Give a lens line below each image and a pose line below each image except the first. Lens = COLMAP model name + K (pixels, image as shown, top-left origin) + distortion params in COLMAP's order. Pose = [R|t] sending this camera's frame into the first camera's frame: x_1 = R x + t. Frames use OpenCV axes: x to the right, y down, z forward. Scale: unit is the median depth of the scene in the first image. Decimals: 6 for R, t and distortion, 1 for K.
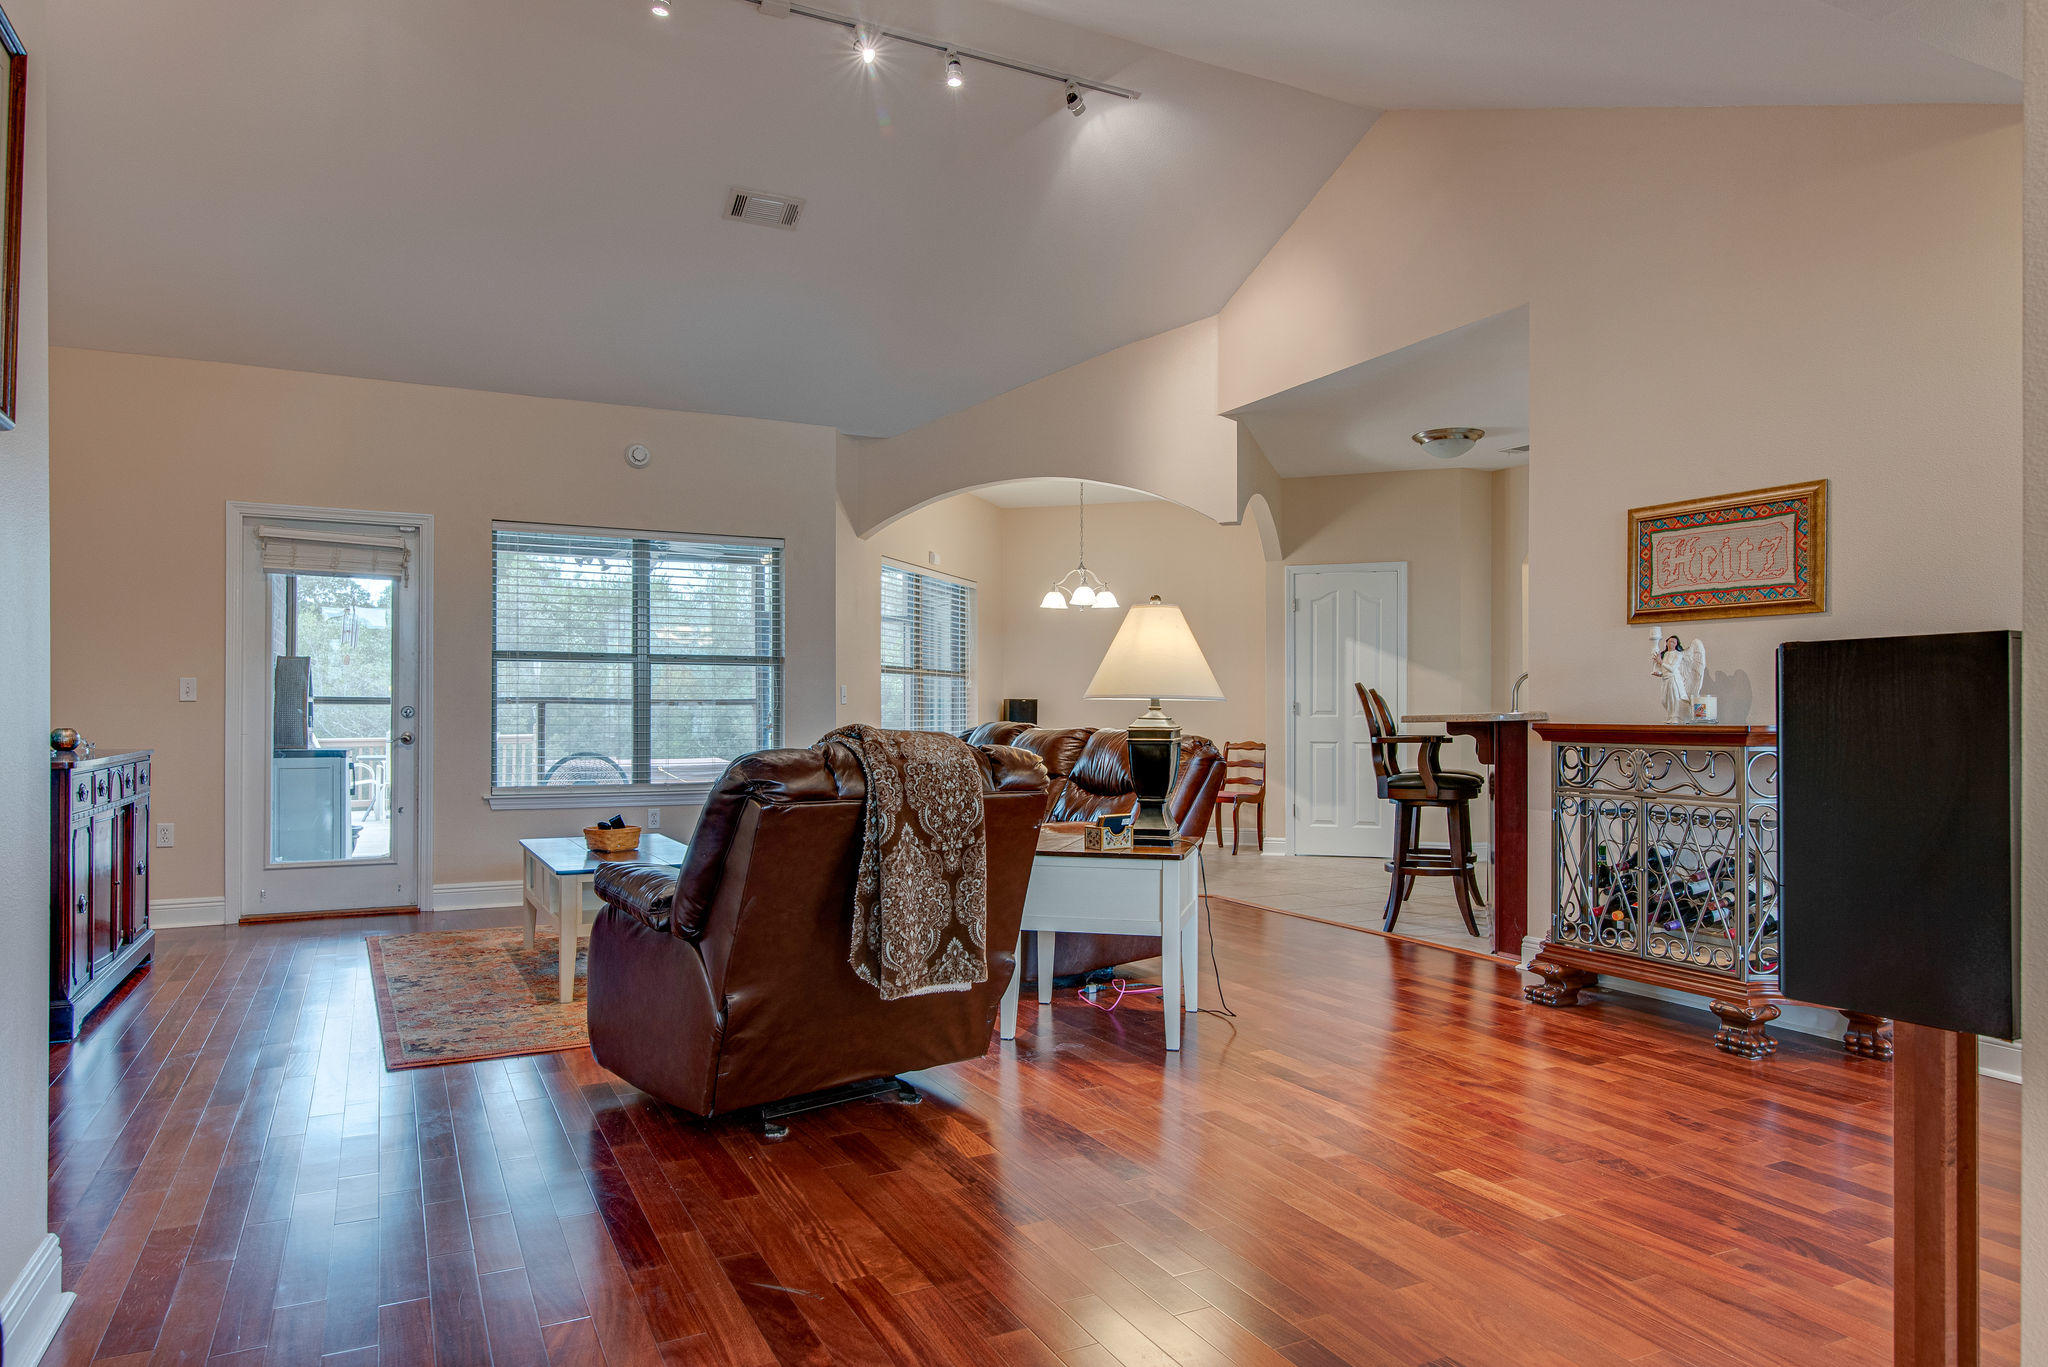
lens RADIAL K [[1251.8, 0, 1028.1], [0, 1251.8, 705.1], [0, 0, 1]] dist [-0.000290, -0.000147]
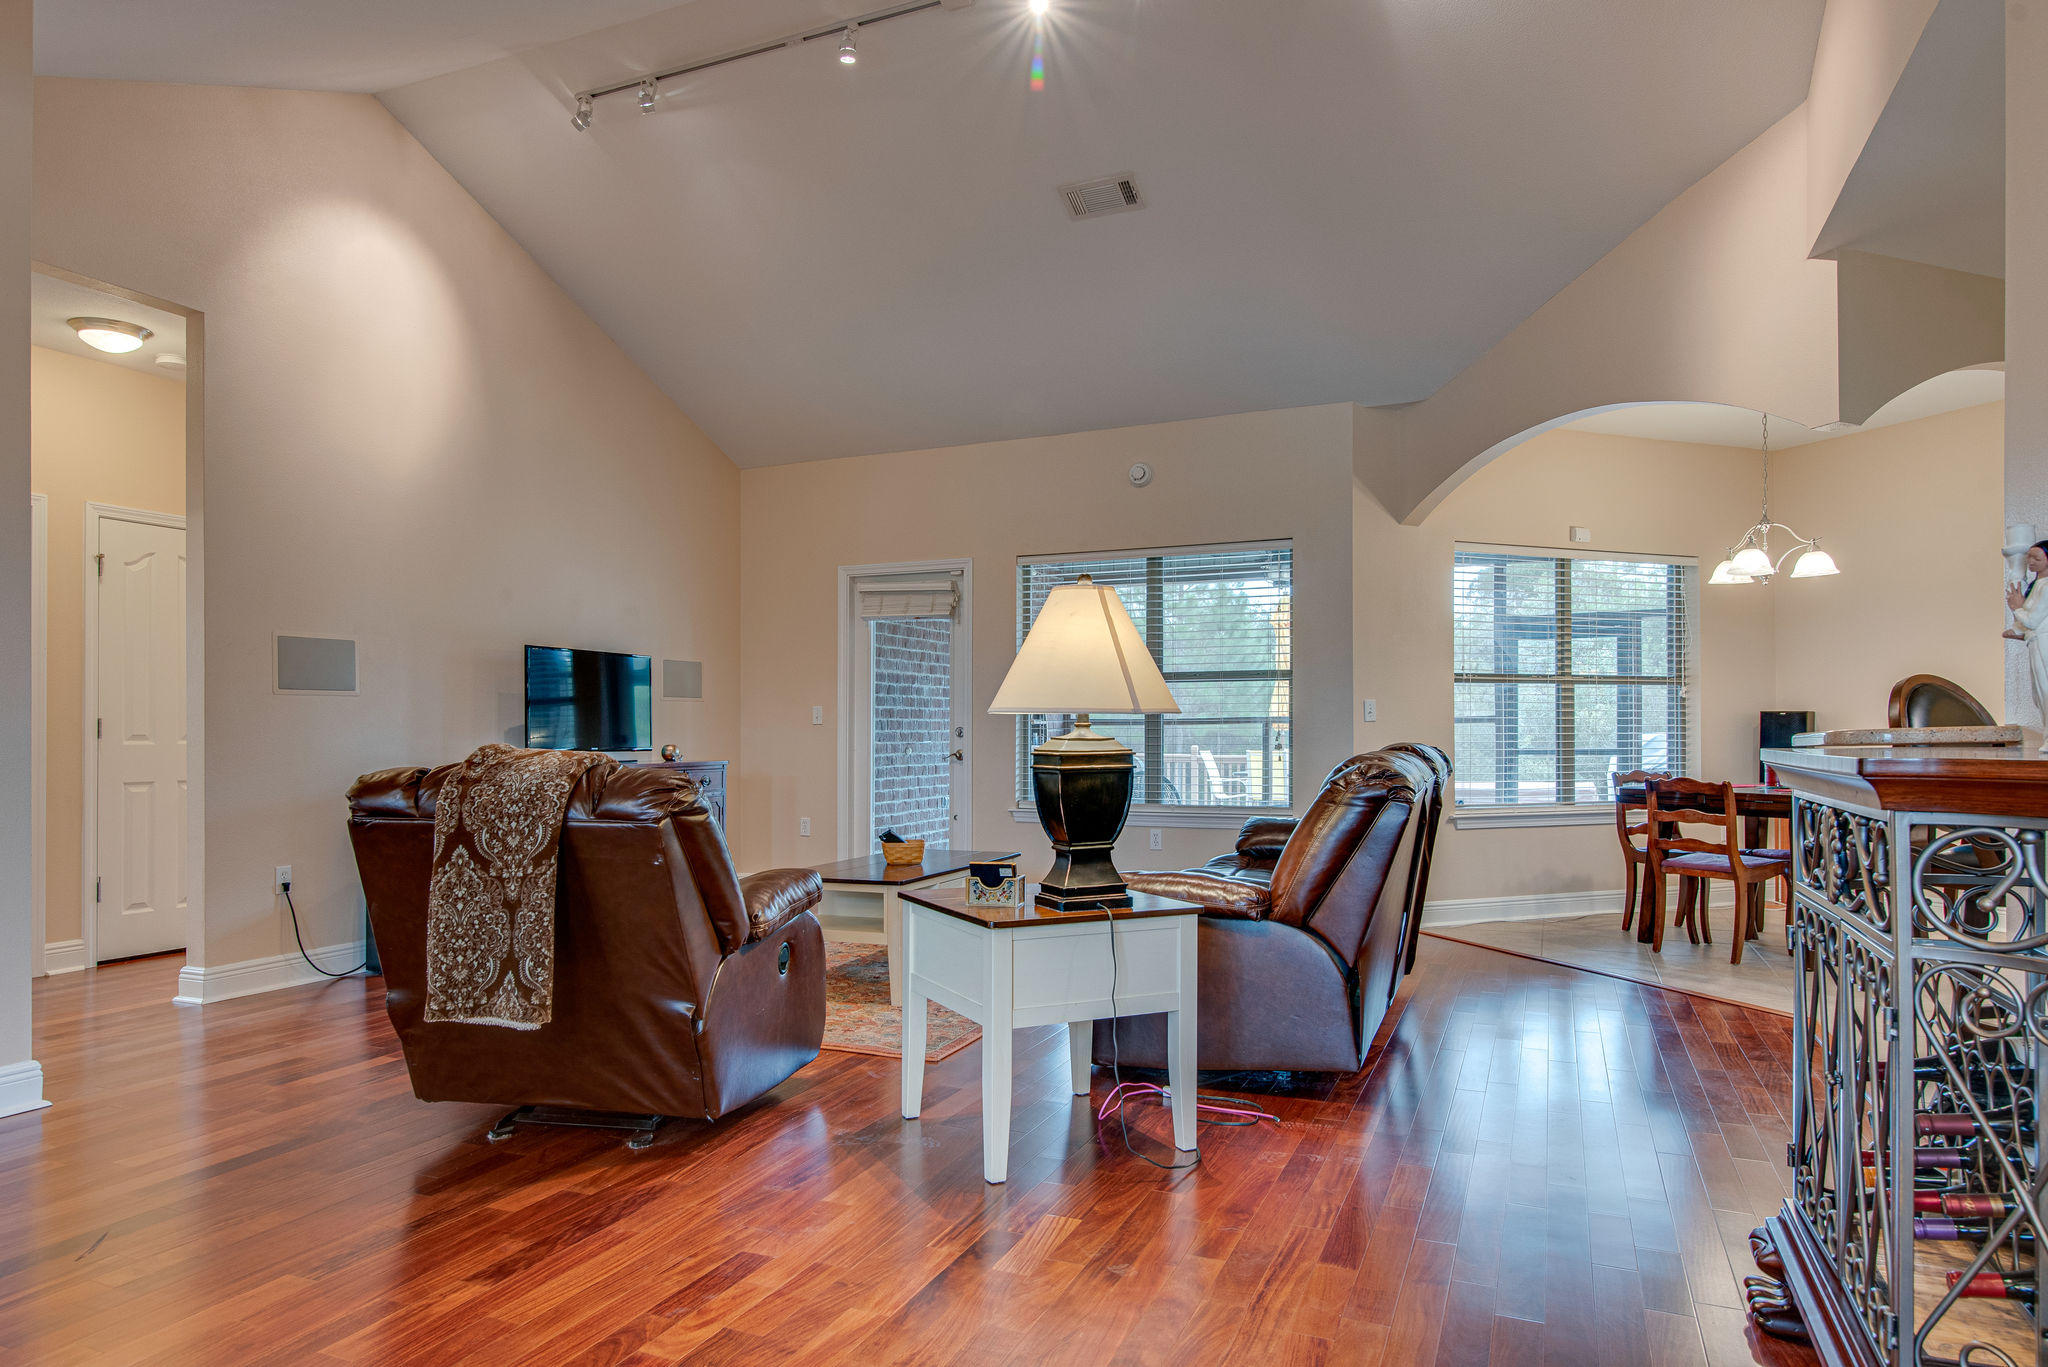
lens RADIAL K [[1232.1, 0, 1028.2], [0, 1232.1, 730.2], [0, 0, 1]] dist [-0.002212, -0.000568]
pose [[0.635646, -0.004327, -0.771968, 0.673731], [0.007740, 0.999970, 0.000768, 0.005078], [0.771942, -0.006463, 0.635660, 0.530614]]
